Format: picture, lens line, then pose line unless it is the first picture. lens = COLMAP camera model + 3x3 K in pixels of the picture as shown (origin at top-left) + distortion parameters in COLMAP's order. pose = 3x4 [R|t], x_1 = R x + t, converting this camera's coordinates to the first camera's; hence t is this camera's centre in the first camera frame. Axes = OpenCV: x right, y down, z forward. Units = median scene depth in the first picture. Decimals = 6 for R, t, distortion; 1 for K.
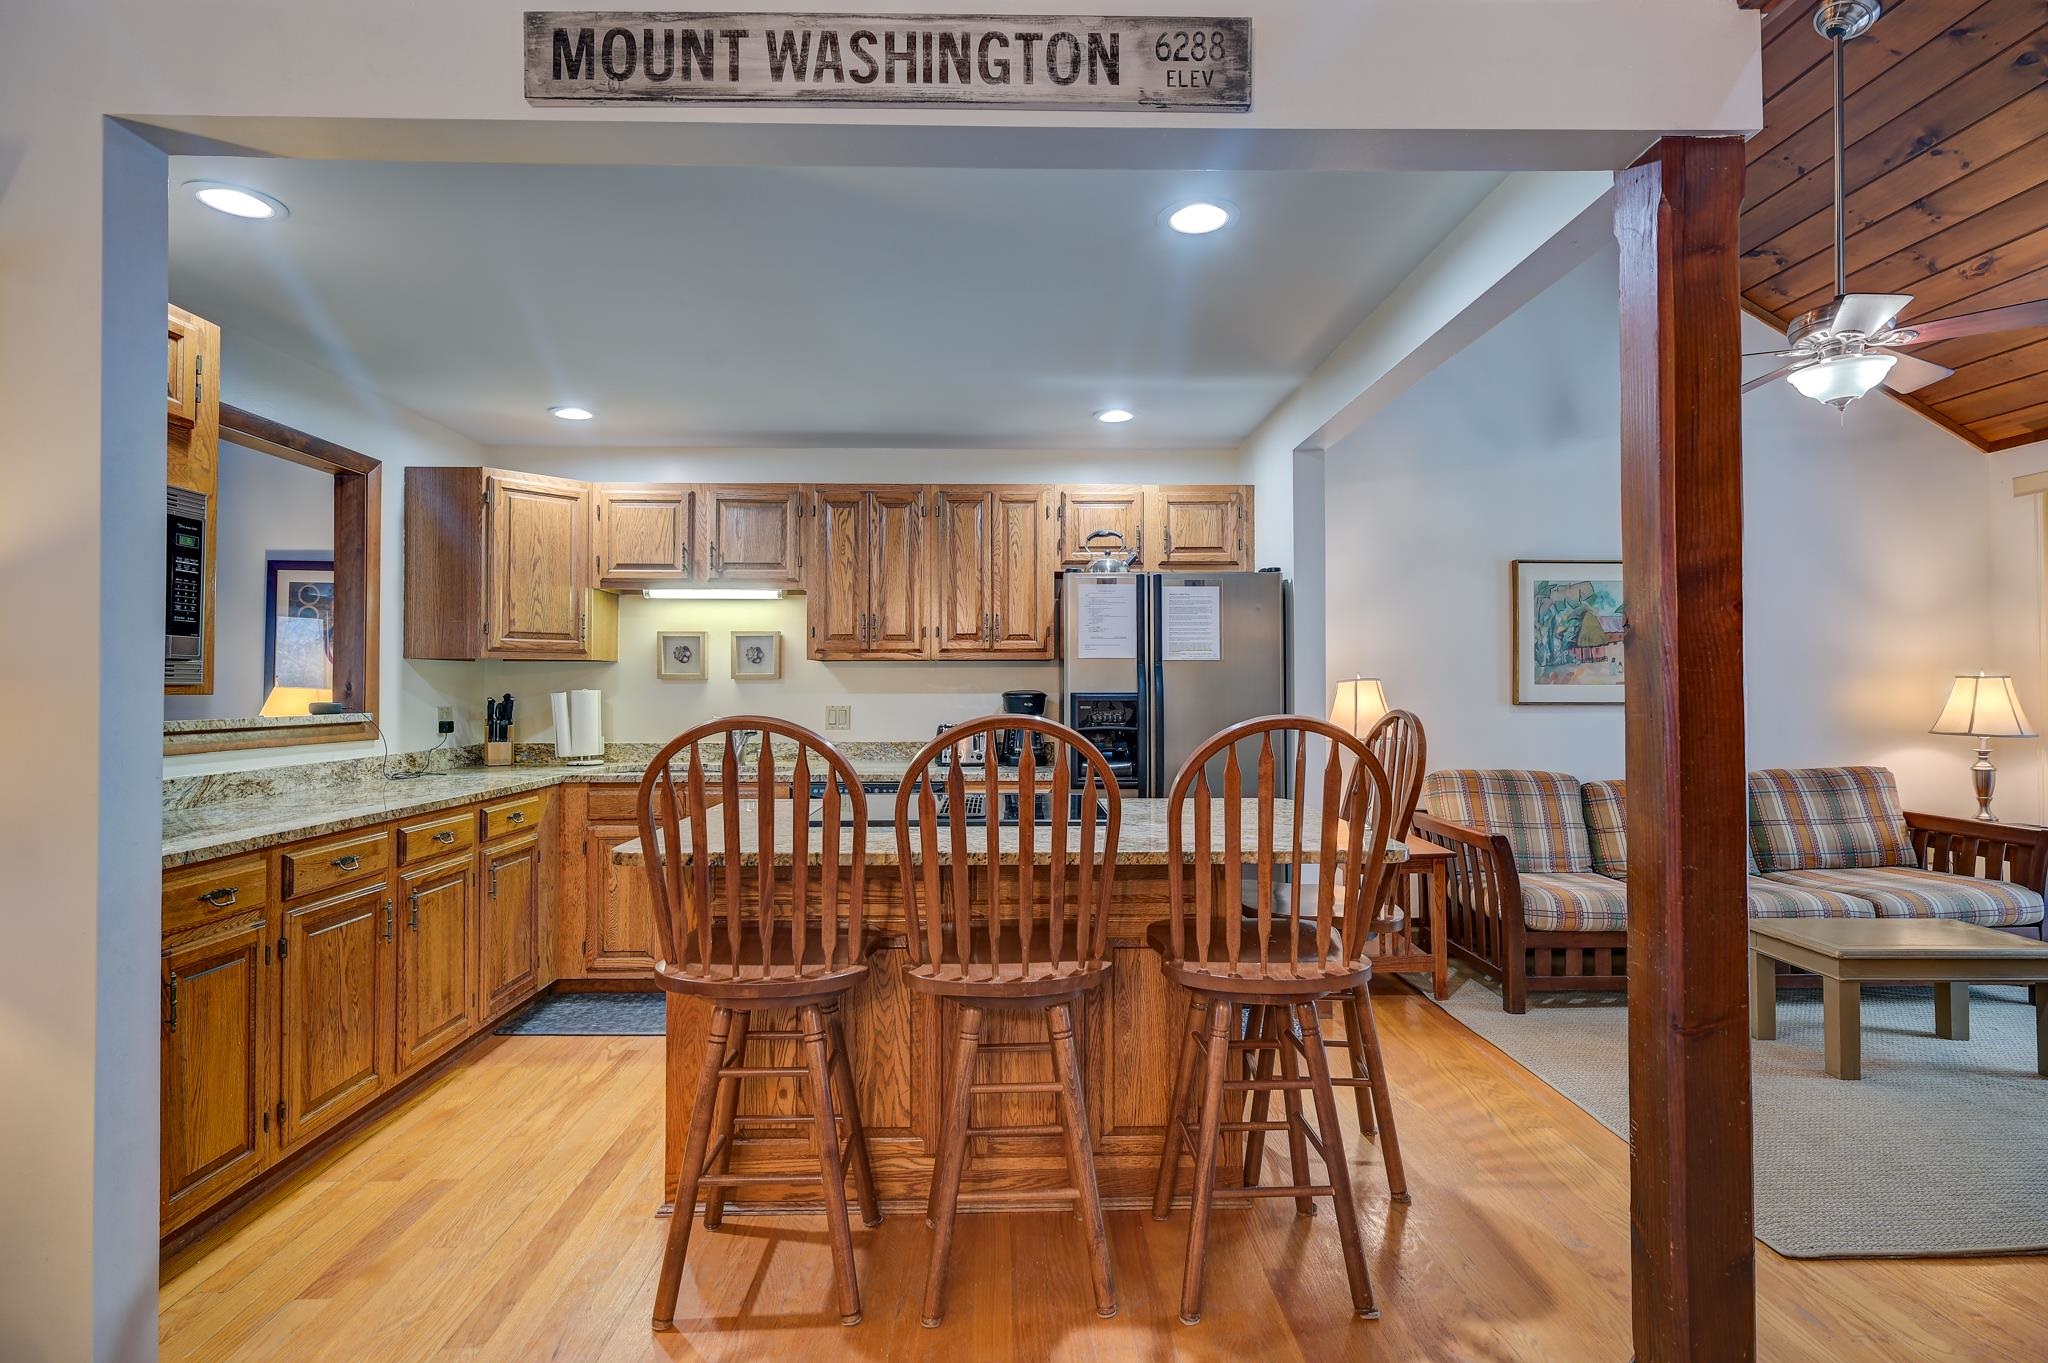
lens RADIAL K [[984.5, 0, 1025.6], [0, 984.5, 671.8], [0, 0, 1]] dist [-0.001326, 0.000052]
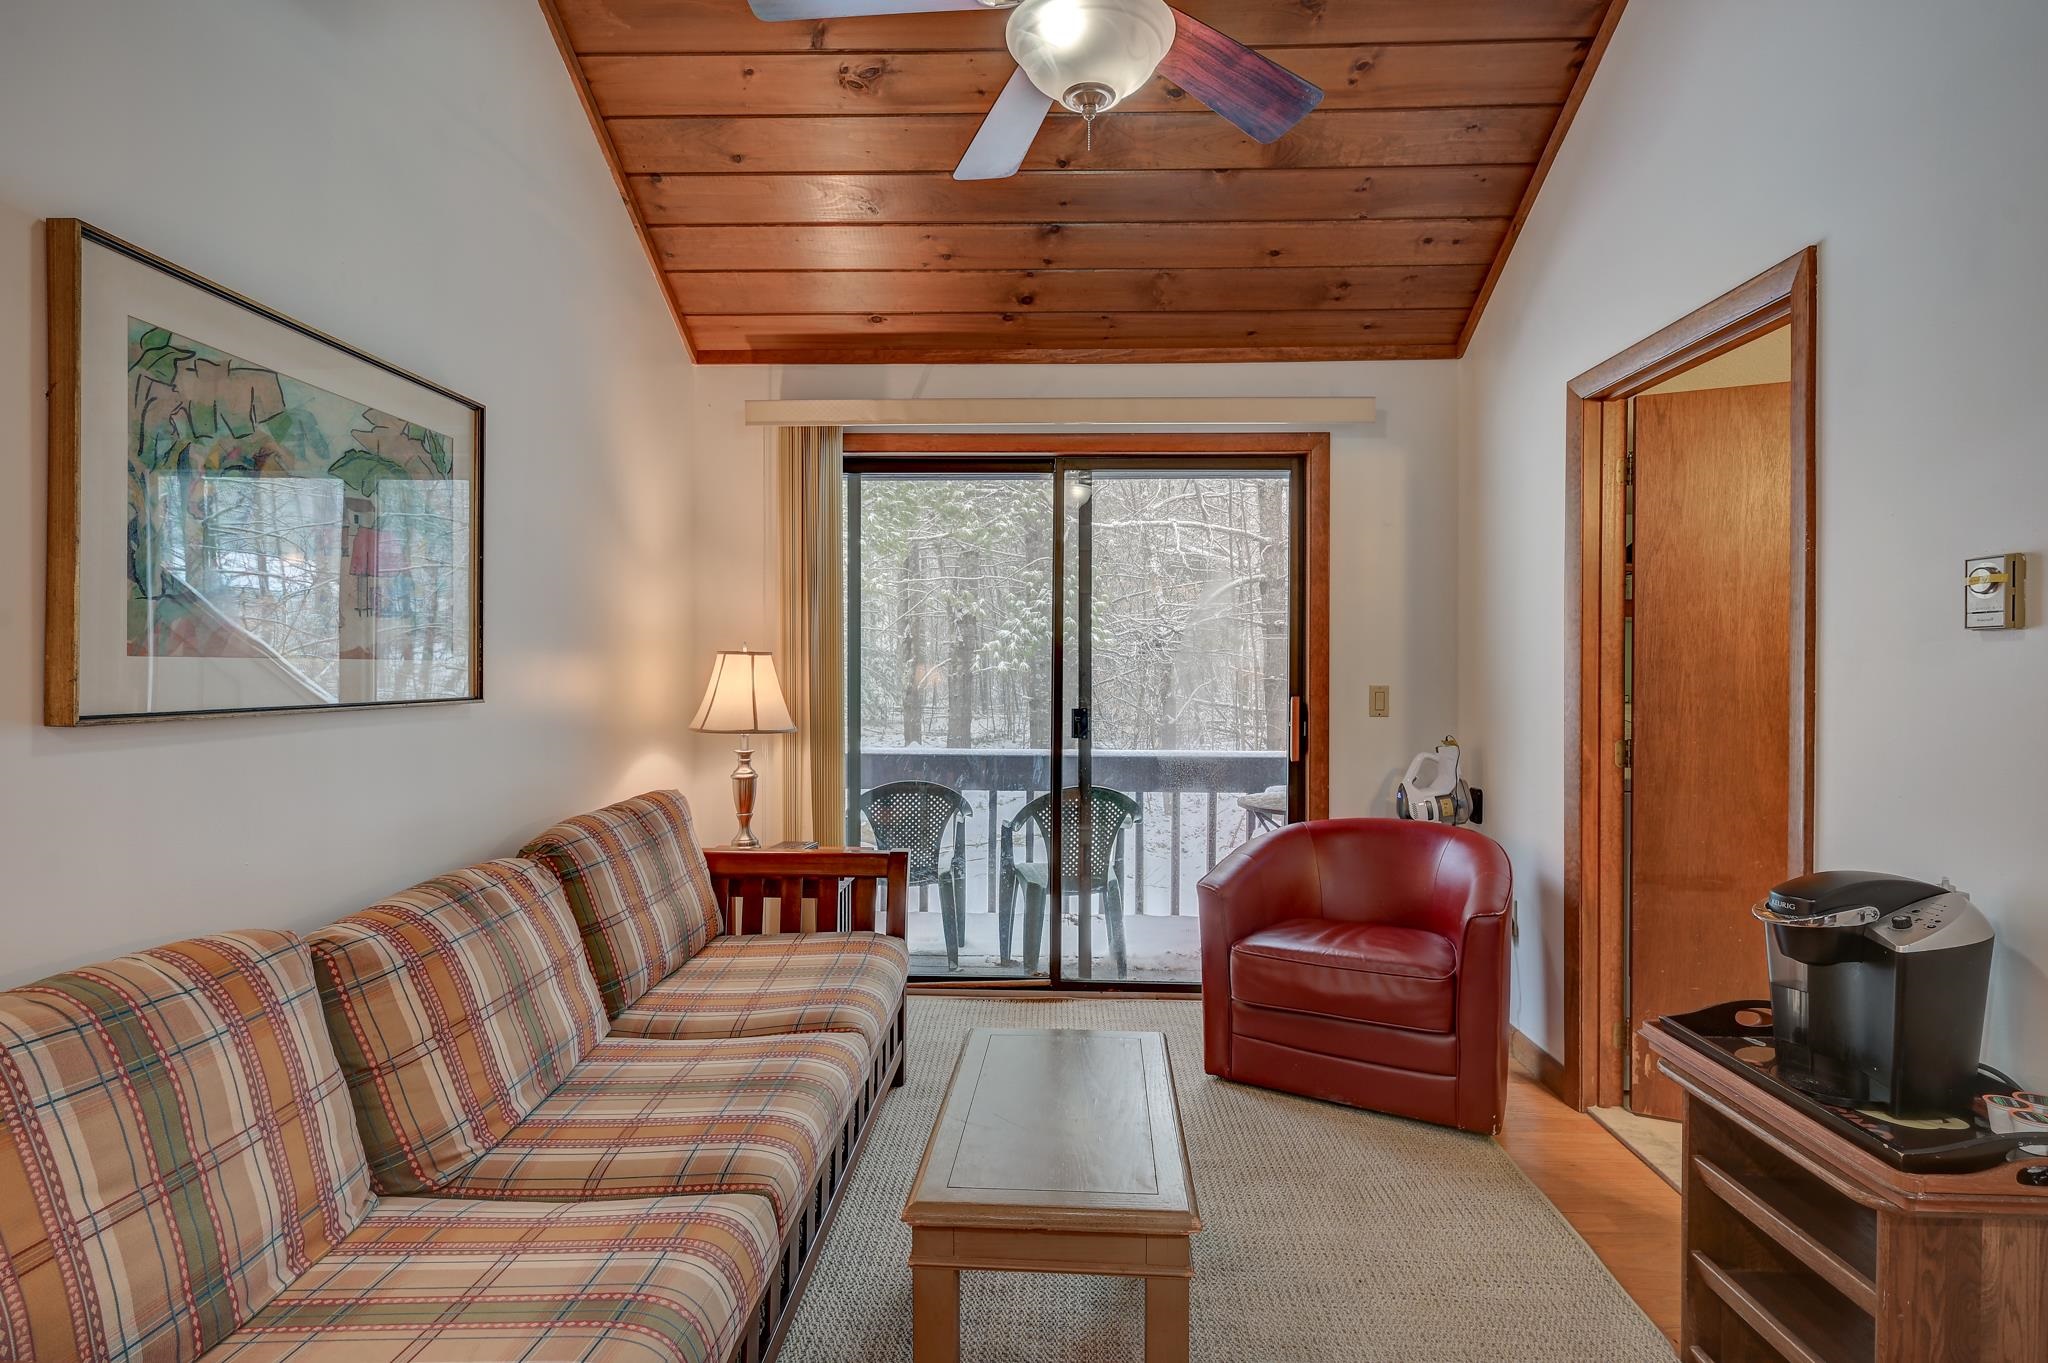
lens RADIAL K [[980.1, 0, 1028.0], [0, 980.1, 670.6], [0, 0, 1]] dist [0.001058, 0.000575]
pose [[0.059285, -0.002159, 0.998239, 0.270448], [-0.018120, 0.999831, 0.003238, 0.013633], [-0.998077, -0.018280, 0.059235, 0.829395]]
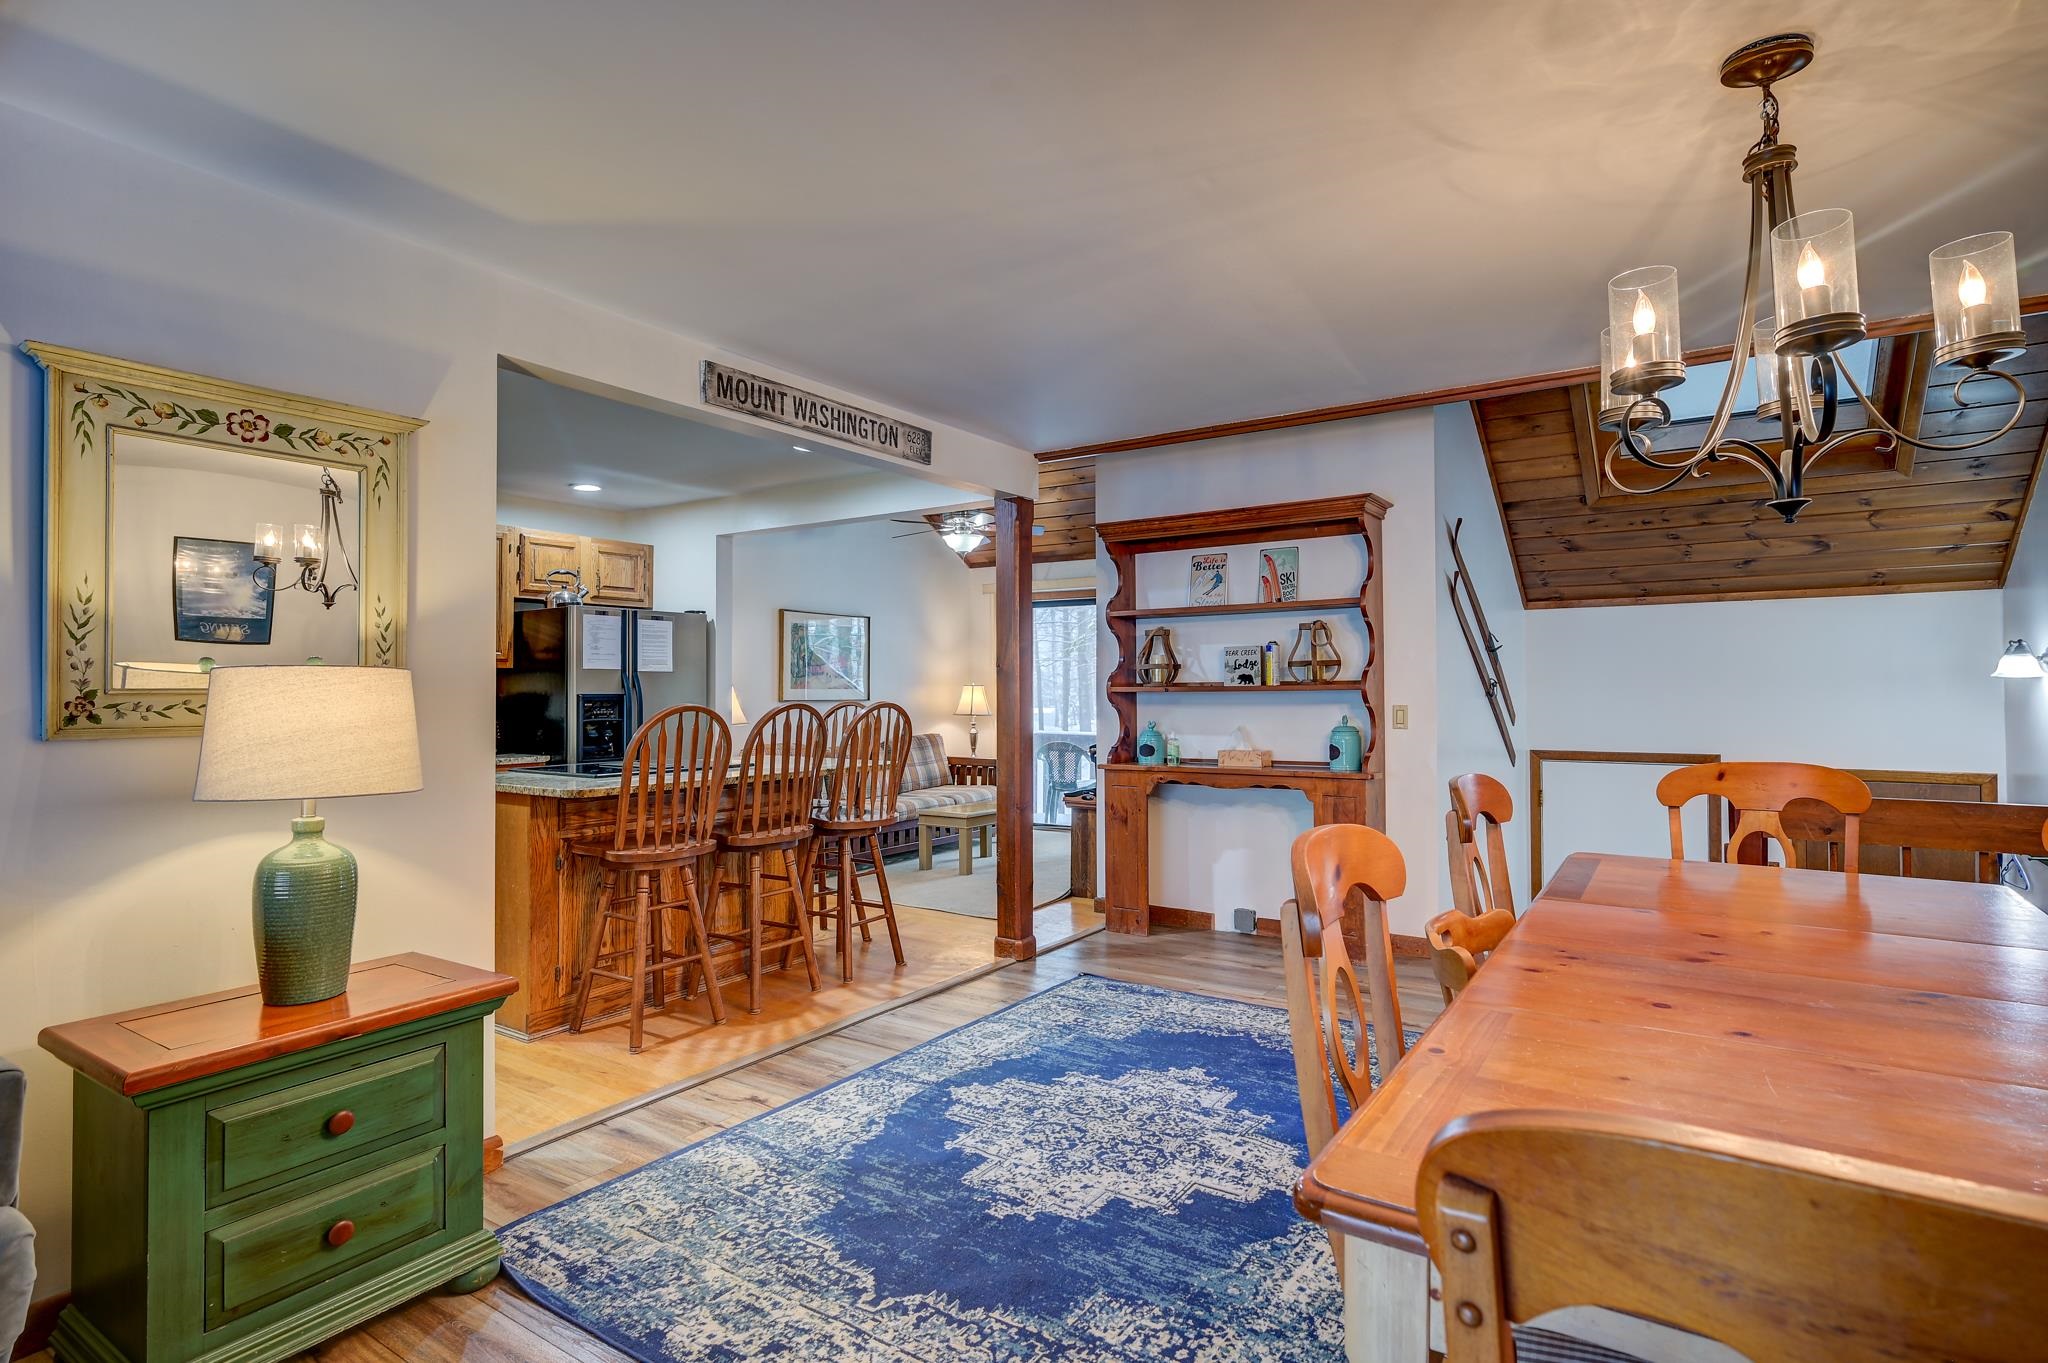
lens RADIAL K [[1037.3, 0, 1028.3], [0, 1037.3, 673.9], [0, 0, 1]] dist [0.000230, 0.000629]
pose [[0.576381, 0.014176, 0.817058, -0.728718], [-0.011687, 0.999890, -0.009104, -0.000772], [-0.817098, -0.004301, 0.576483, -0.311660]]
